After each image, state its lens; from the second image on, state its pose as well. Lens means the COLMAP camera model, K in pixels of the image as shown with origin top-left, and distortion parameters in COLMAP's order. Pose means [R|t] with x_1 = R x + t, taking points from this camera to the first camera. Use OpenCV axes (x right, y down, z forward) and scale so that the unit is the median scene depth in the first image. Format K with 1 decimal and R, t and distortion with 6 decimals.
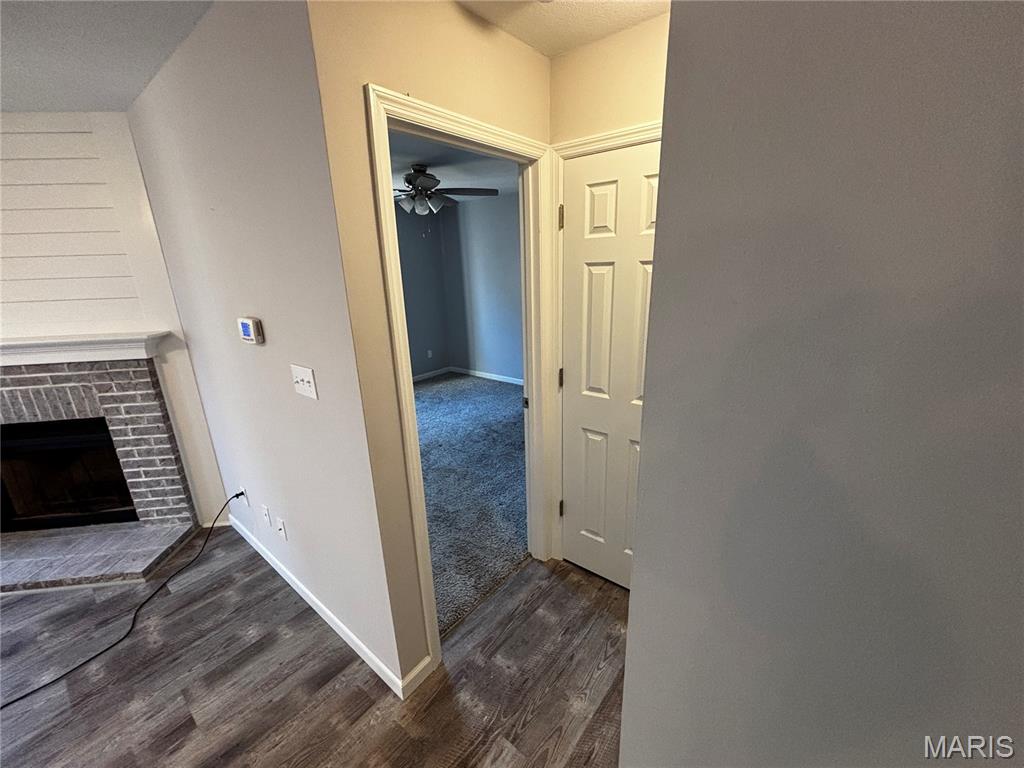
lens RADIAL K [[422.3, 0, 509.2], [0, 422.3, 384.0], [0, 0, 1]] dist [0.007901, 0.000014]
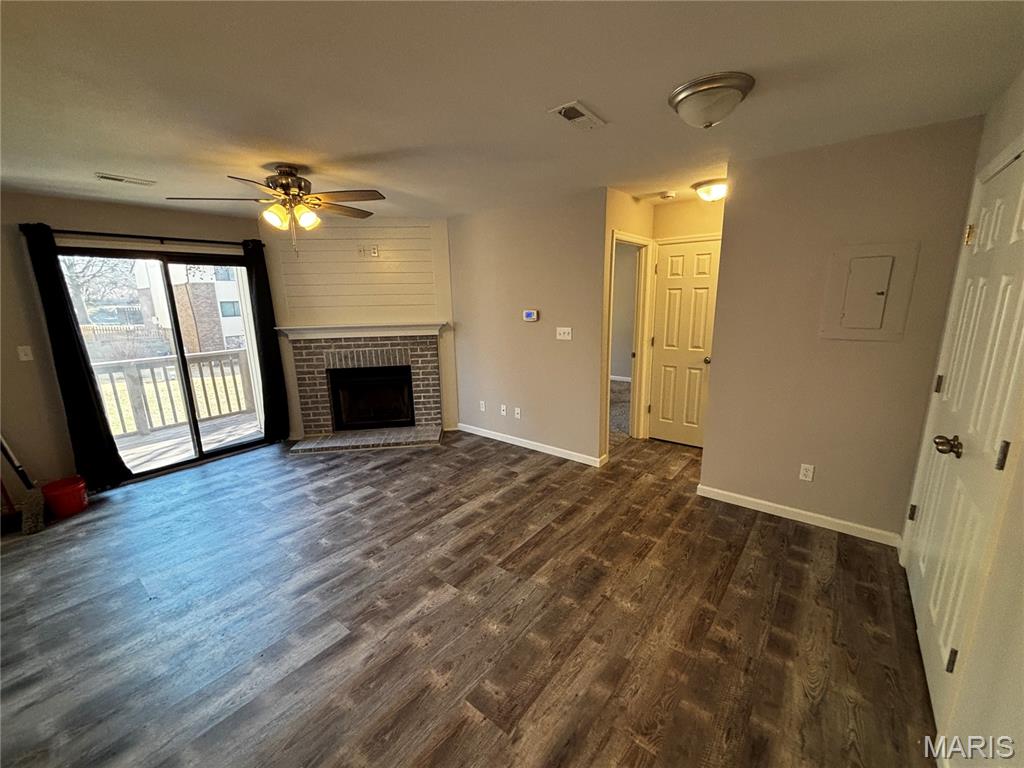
lens RADIAL K [[407.3, 0, 512.3], [0, 407.3, 388.2], [0, 0, 1]] dist [-0.007911, -0.000205]
pose [[0.999582, 0.010915, 0.026769, -0.545498], [-0.009340, 0.998257, -0.058280, 0.292227], [-0.027358, 0.058006, 0.997941, -0.876687]]
